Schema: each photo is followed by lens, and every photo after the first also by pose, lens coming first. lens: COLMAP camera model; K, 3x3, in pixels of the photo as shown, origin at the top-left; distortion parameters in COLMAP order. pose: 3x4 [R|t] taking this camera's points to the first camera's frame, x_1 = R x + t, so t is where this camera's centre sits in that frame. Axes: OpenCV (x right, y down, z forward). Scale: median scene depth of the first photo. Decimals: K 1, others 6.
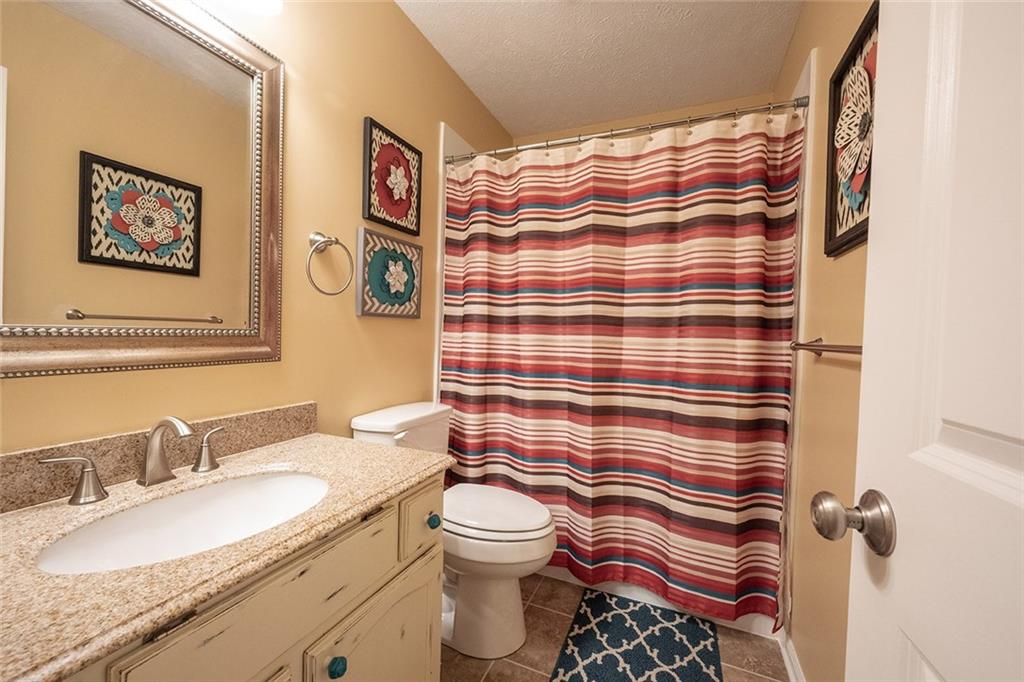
lens RADIAL K [[400.9, 0, 511.8], [0, 400.9, 339.6], [0, 0, 1]] dist [-0.002448, 0.000007]
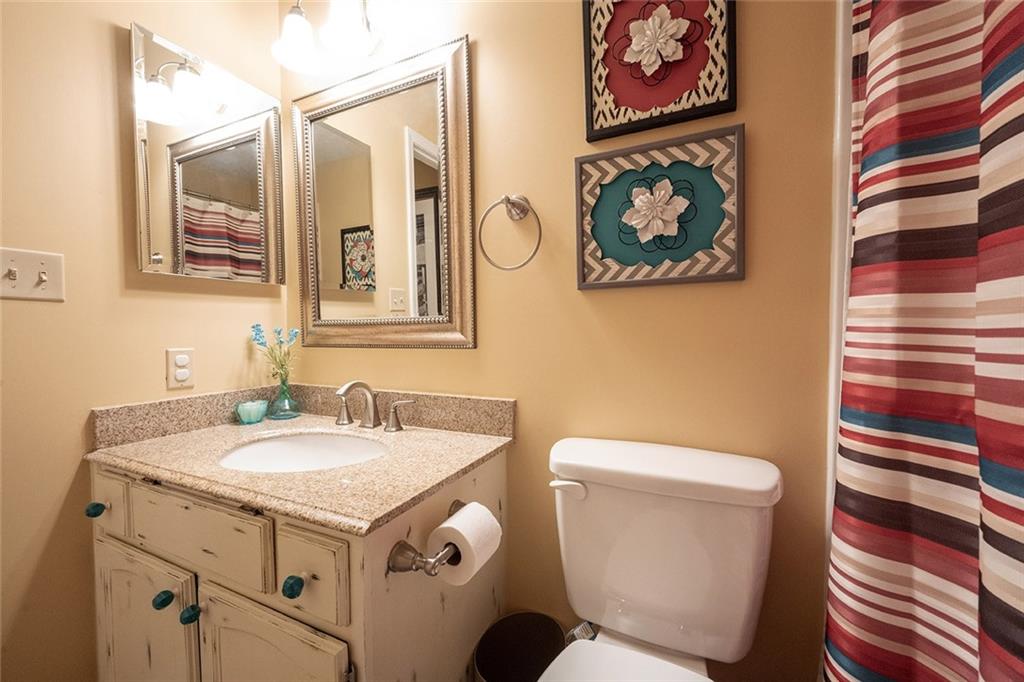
lens RADIAL K [[400.9, 0, 516.4], [0, 400.9, 340.2], [0, 0, 1]] dist [-0.002448, 0.000007]
pose [[-0.026968, 0.002550, -0.999633, 0.277169], [-0.008014, 0.999964, 0.002767, 0.022374], [0.999604, 0.008086, -0.026947, 0.833587]]
